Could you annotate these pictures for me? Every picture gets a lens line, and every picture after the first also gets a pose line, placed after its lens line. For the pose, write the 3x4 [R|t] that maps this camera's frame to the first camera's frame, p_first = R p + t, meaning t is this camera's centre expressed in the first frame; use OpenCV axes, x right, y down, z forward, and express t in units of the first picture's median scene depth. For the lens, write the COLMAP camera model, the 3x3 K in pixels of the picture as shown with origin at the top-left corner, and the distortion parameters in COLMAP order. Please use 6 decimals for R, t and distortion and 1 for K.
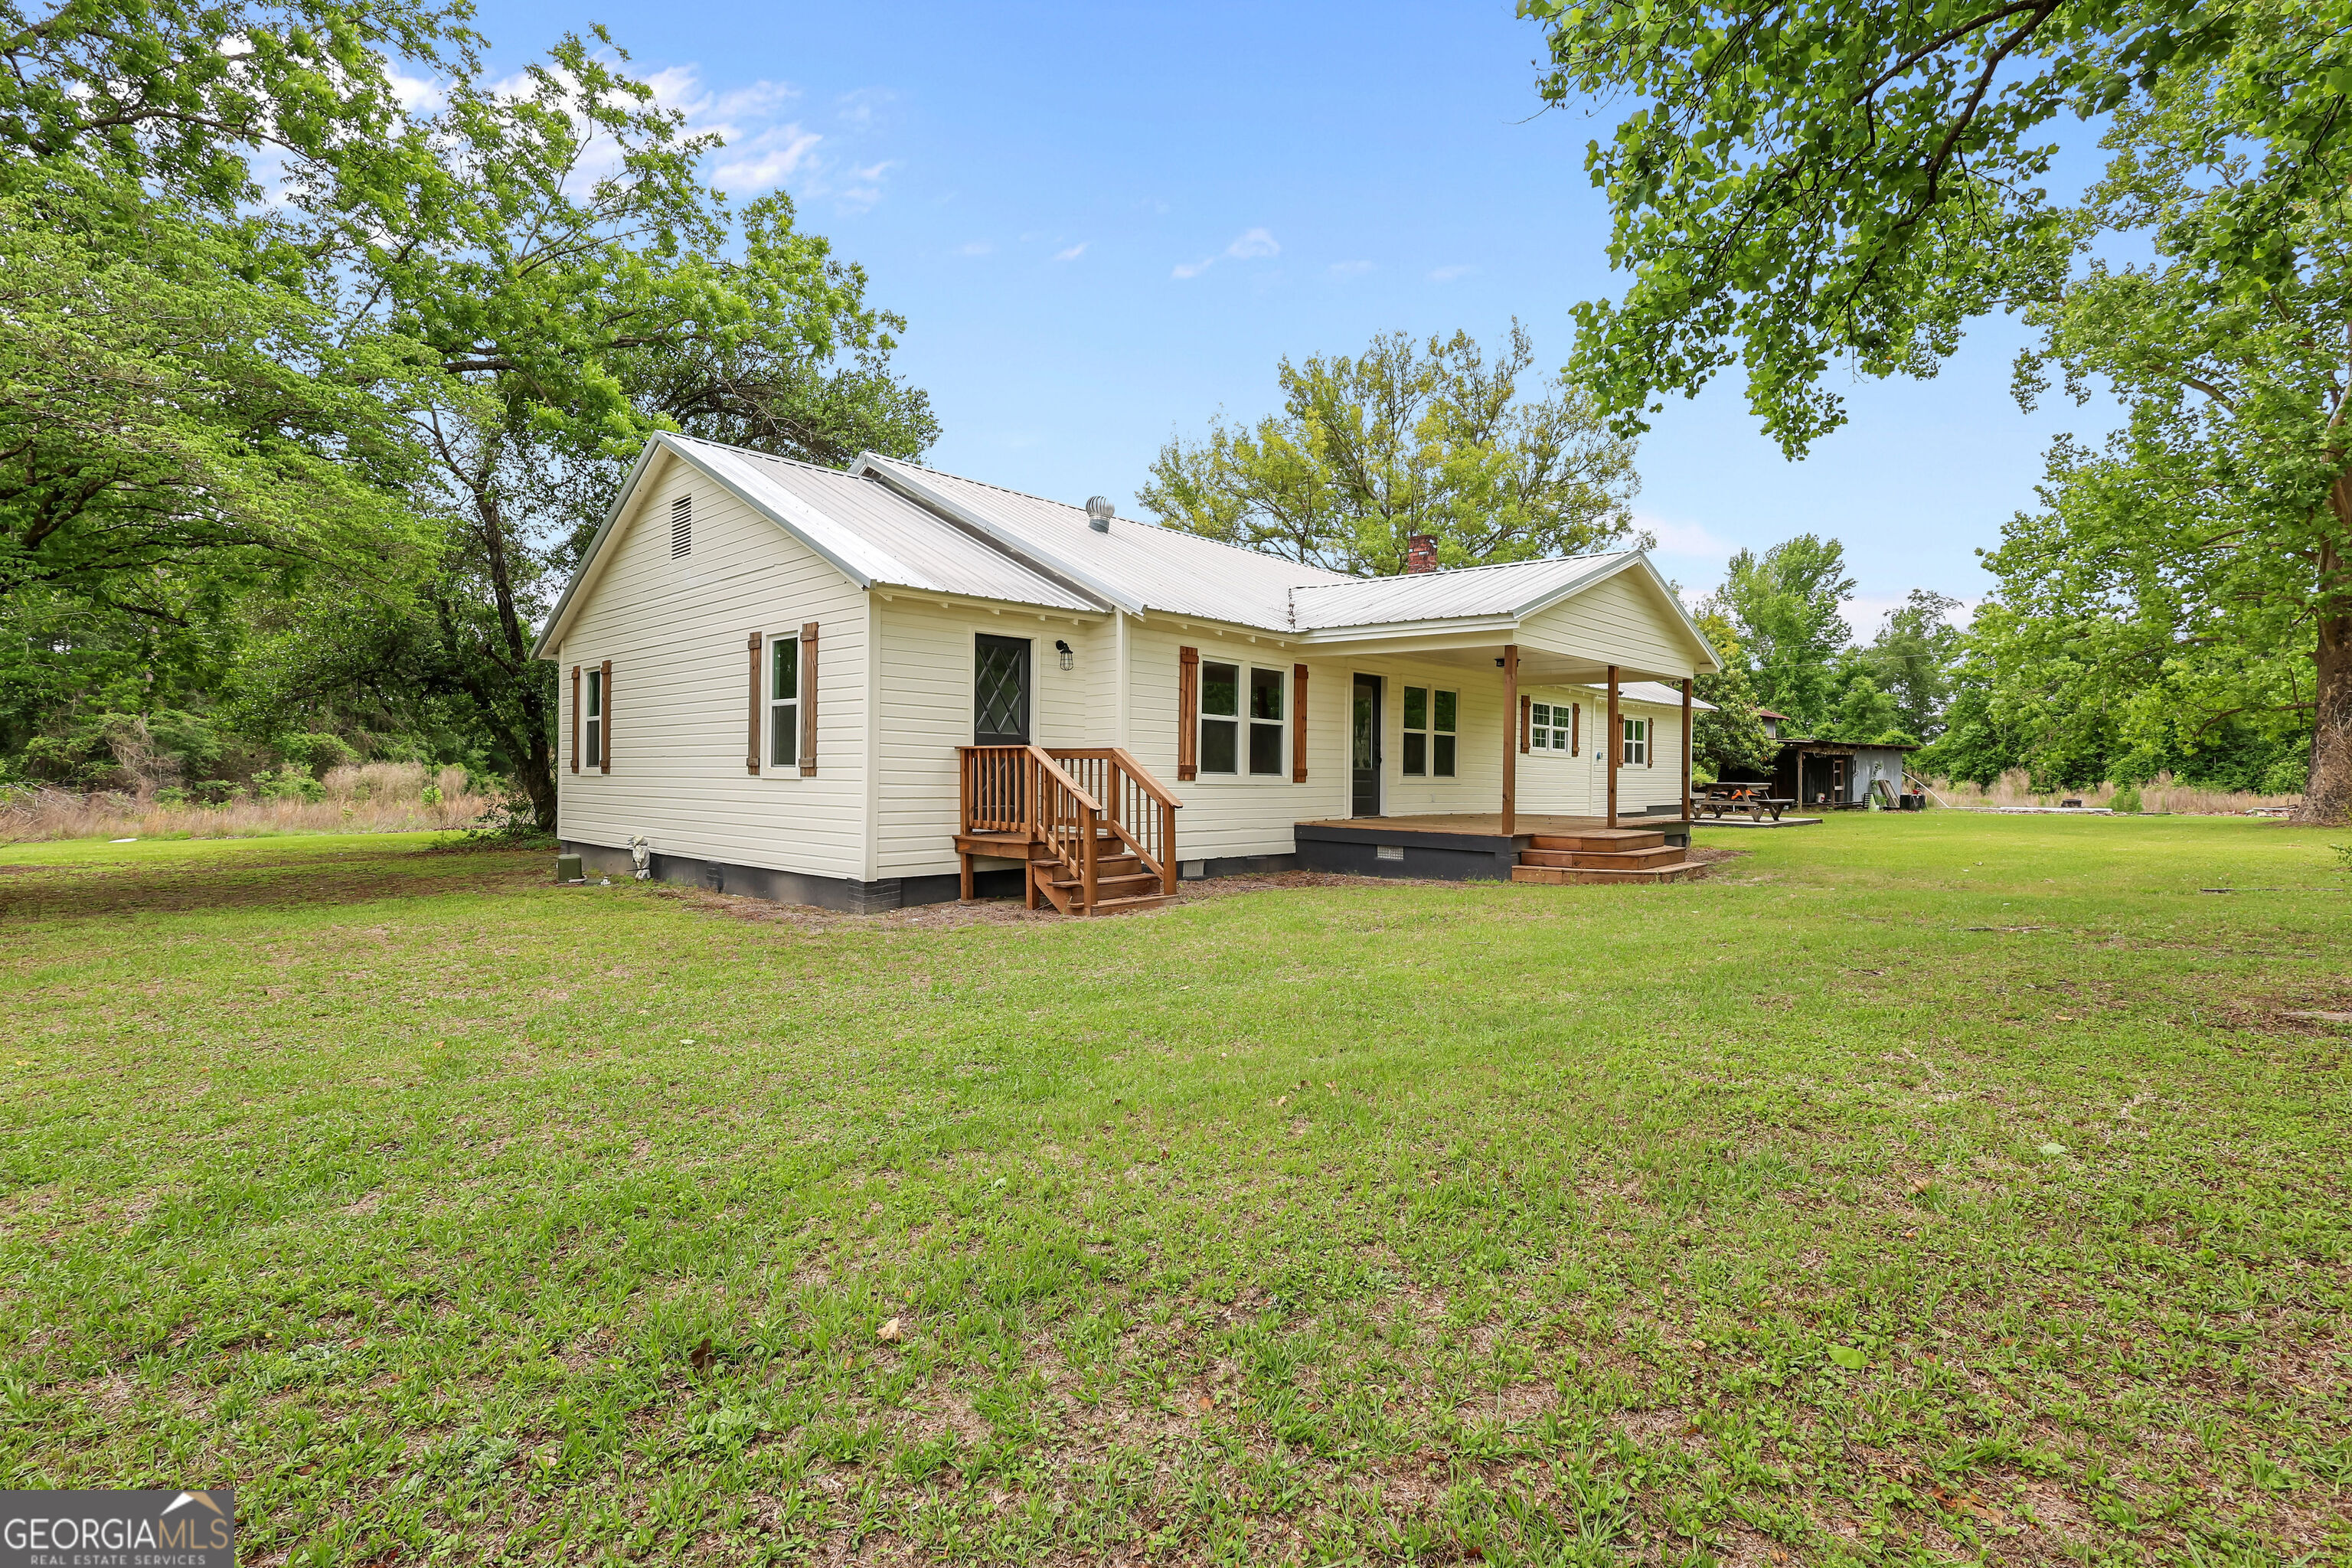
lens RADIAL K [[1102.8, 0, 1164.8], [0, 1102.8, 774.2], [0, 0, 1]] dist [0.000551, 0.000469]
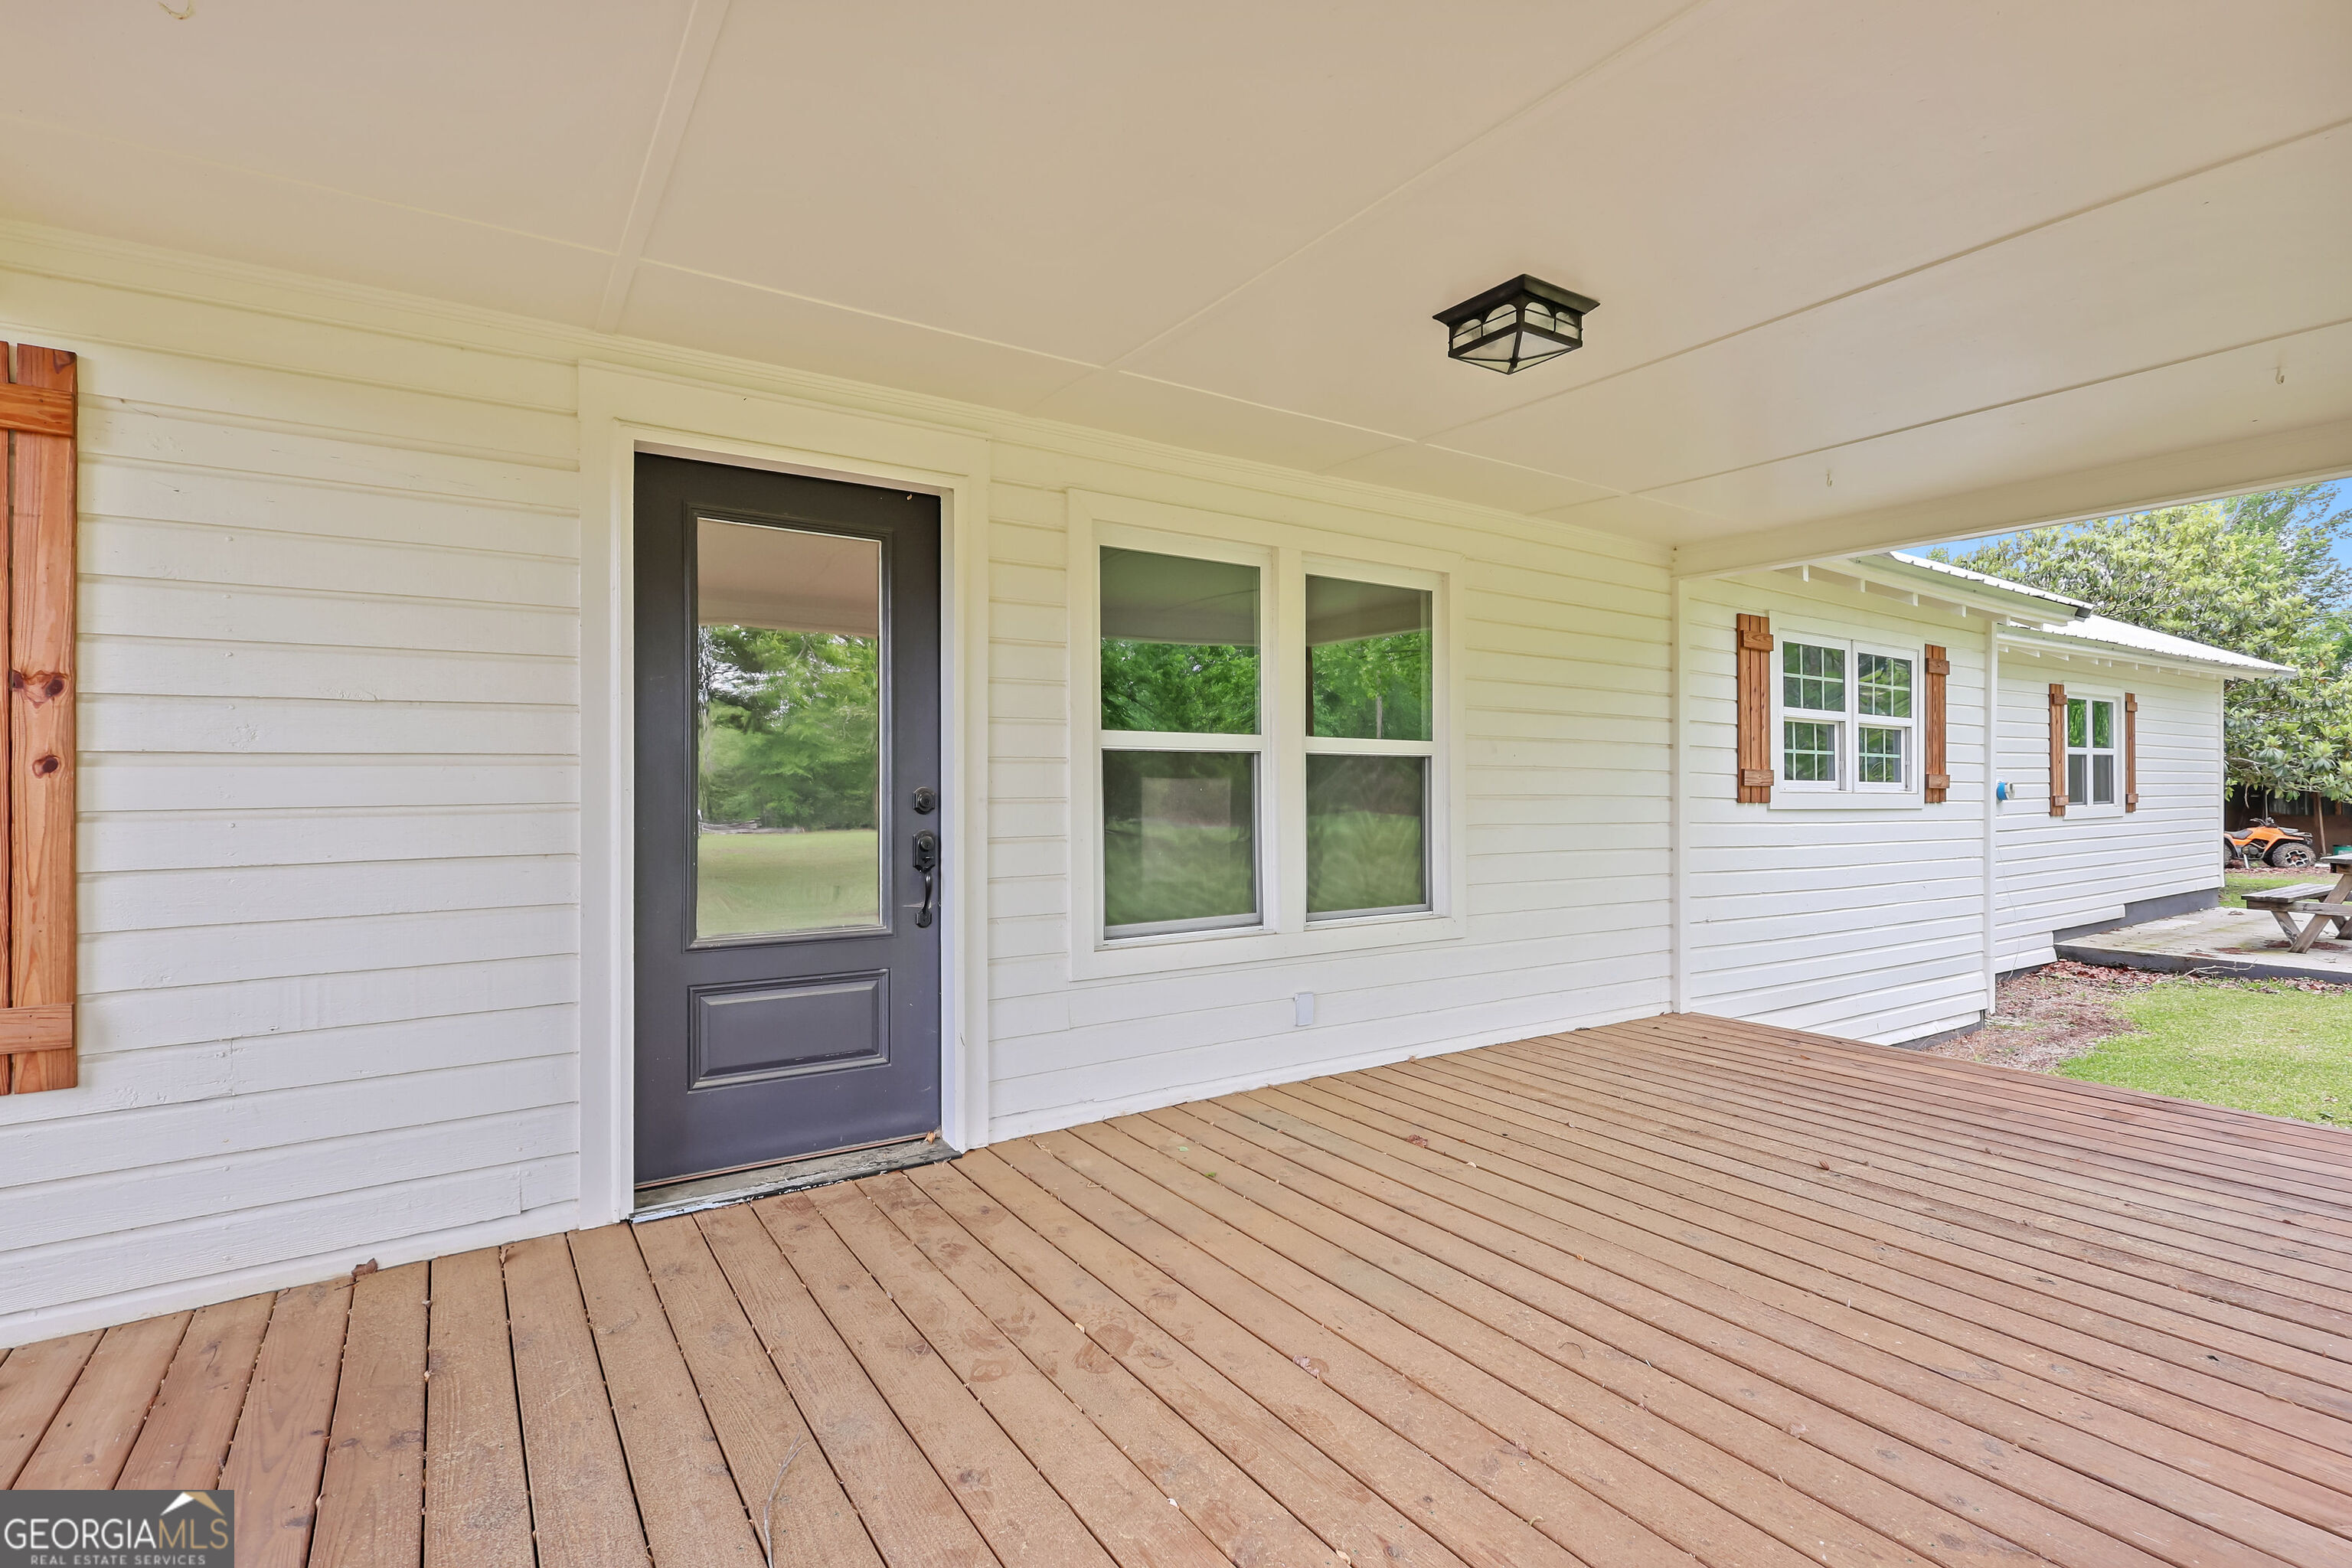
lens RADIAL K [[1086.2, 0, 1176.0], [0, 1086.2, 784.0], [0, 0, 1]] dist [0.000607, 0.000734]
pose [[0.971049, -0.017968, -0.238205, 0.187509], [0.016324, 0.999827, -0.008869, -0.018895], [0.238324, 0.004724, 0.971174, 0.516916]]
